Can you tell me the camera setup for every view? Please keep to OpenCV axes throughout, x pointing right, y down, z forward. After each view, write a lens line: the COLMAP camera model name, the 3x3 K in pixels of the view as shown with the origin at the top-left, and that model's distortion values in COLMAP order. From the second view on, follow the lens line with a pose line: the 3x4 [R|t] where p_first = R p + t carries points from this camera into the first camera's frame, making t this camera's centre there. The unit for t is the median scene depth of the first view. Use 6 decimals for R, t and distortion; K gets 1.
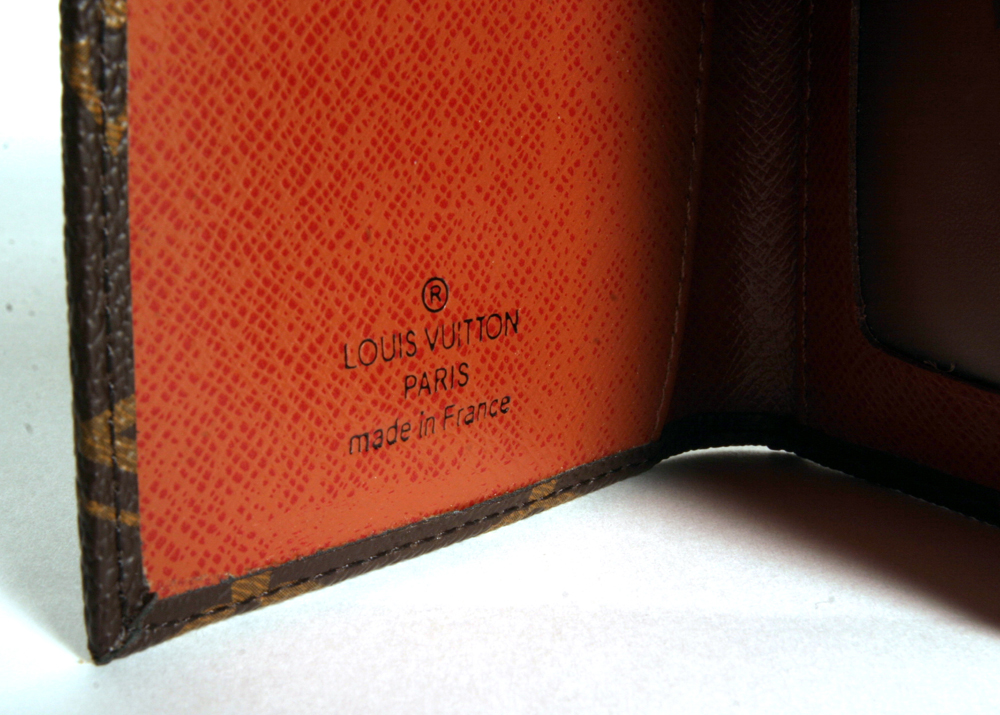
lens RADIAL K [[1447.1, 0, 513.1], [0, 1447.1, 315.6], [0, 0, 1]] dist [-0.000521, 0.000000]
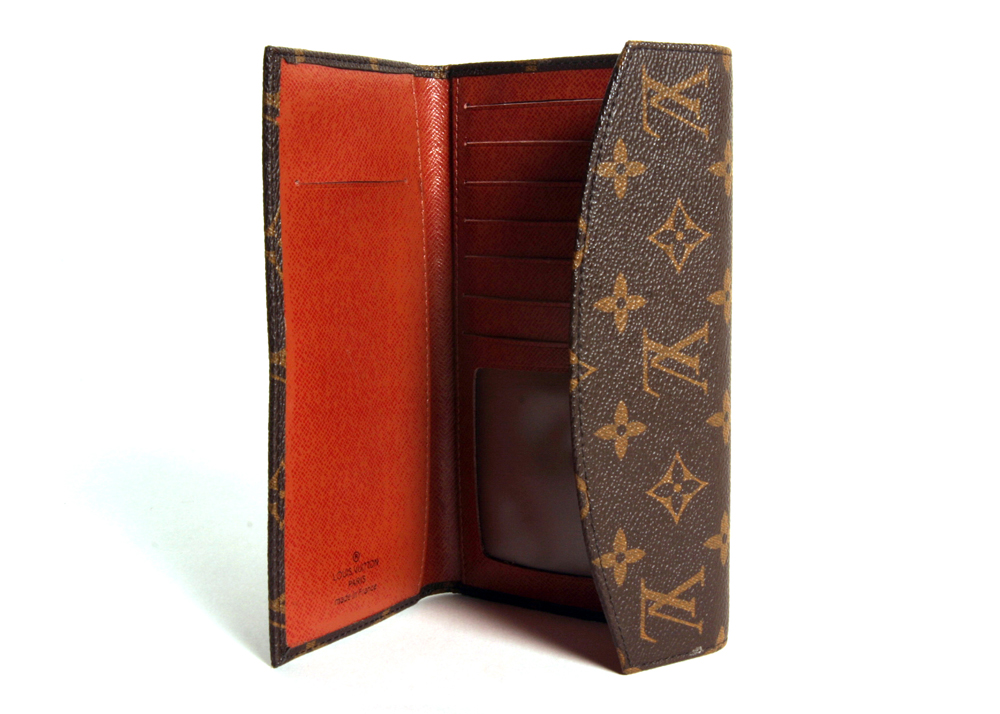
lens RADIAL K [[1228.4, 0, 499.0], [0, 1228.4, 346.5], [0, 0, 1]] dist [-0.102956, 0.000000]
pose [[0.977657, -0.035456, 0.207194, -0.322750], [0.057466, 0.993206, -0.101194, -0.207179], [-0.202198, 0.110839, 0.973052, -2.058098]]
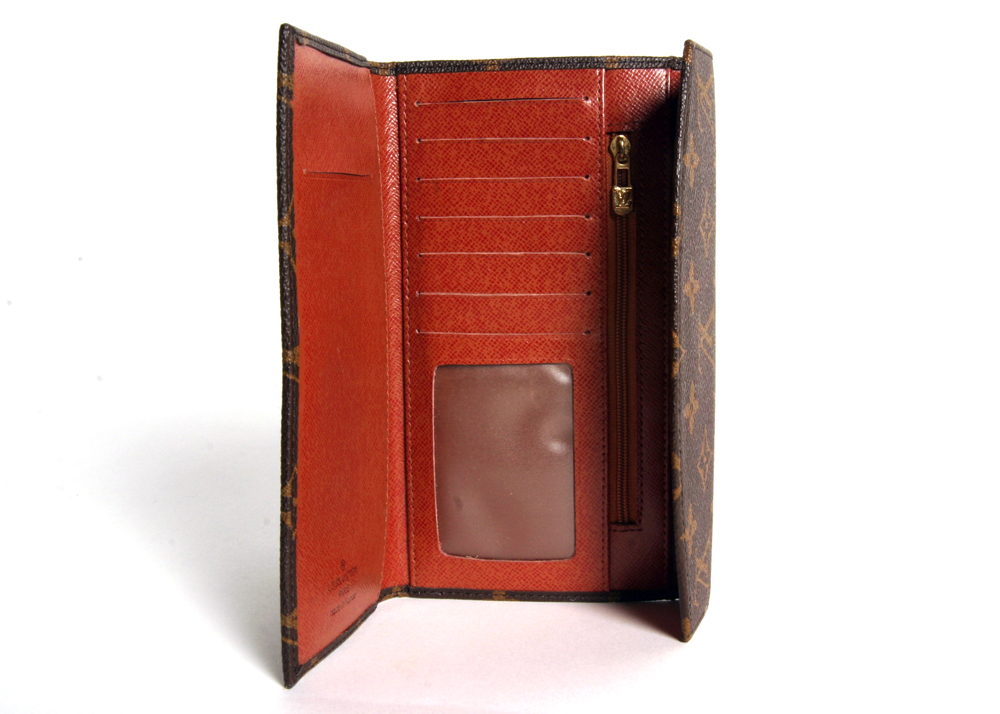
lens RADIAL K [[1187.8, 0, 502.3], [0, 1187.8, 367.7], [0, 0, 1]] dist [-0.112174, 0.000000]
pose [[0.830230, -0.069246, 0.553102, -1.275745], [0.135458, 0.987573, -0.079689, -0.204742], [-0.540711, 0.141082, 0.829293, -1.577338]]
